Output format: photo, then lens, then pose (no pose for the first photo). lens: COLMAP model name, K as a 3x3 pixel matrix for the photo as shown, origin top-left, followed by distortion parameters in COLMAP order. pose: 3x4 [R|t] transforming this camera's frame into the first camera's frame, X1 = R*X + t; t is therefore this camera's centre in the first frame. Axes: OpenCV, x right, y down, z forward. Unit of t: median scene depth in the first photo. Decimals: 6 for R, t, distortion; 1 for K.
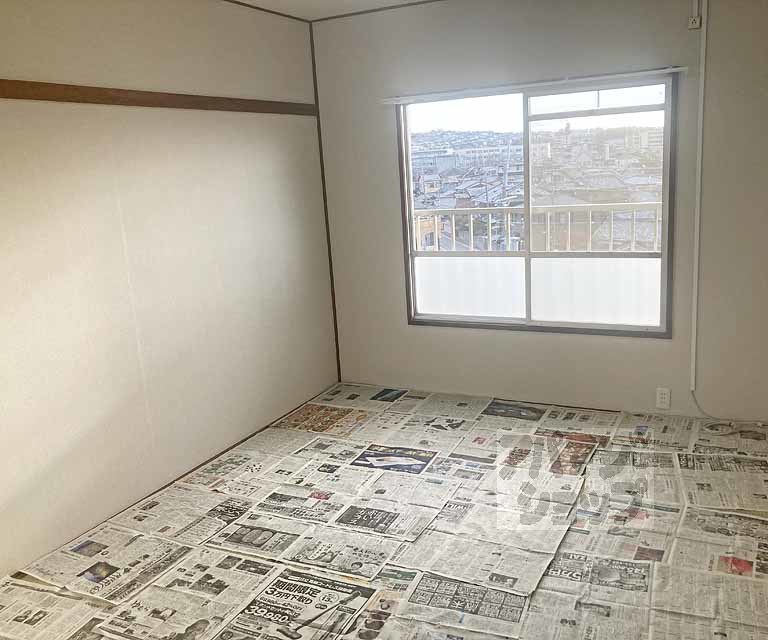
lens RADIAL K [[714.4, 0, 384.0], [0, 714.4, 320.0], [0, 0, 1]] dist [0.010704, -0.003668]
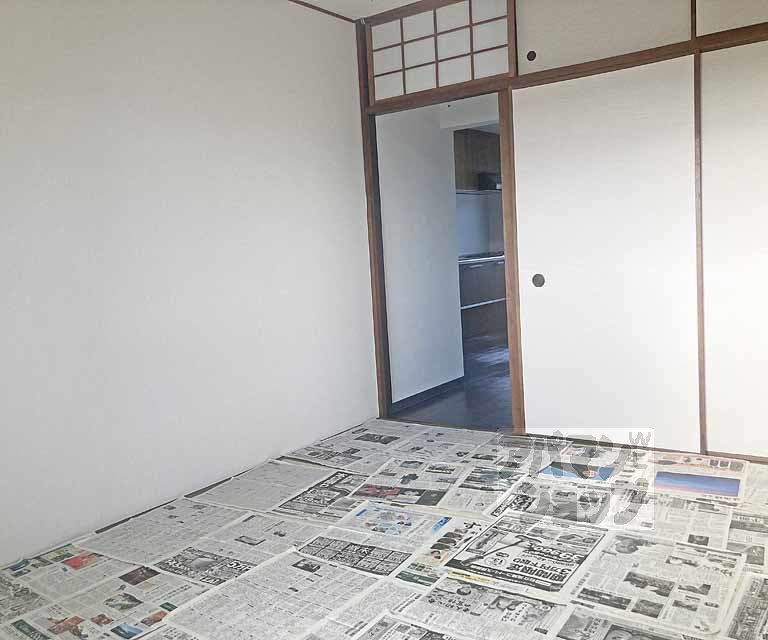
lens RADIAL K [[714.4, 0, 384.0], [0, 714.4, 320.0], [0, 0, 1]] dist [0.010704, -0.003668]
pose [[-0.983297, 0.111492, 0.143864, -0.099823], [0.151160, 0.940510, 0.304289, -0.203259], [-0.101379, 0.320953, -0.941654, 1.730000]]
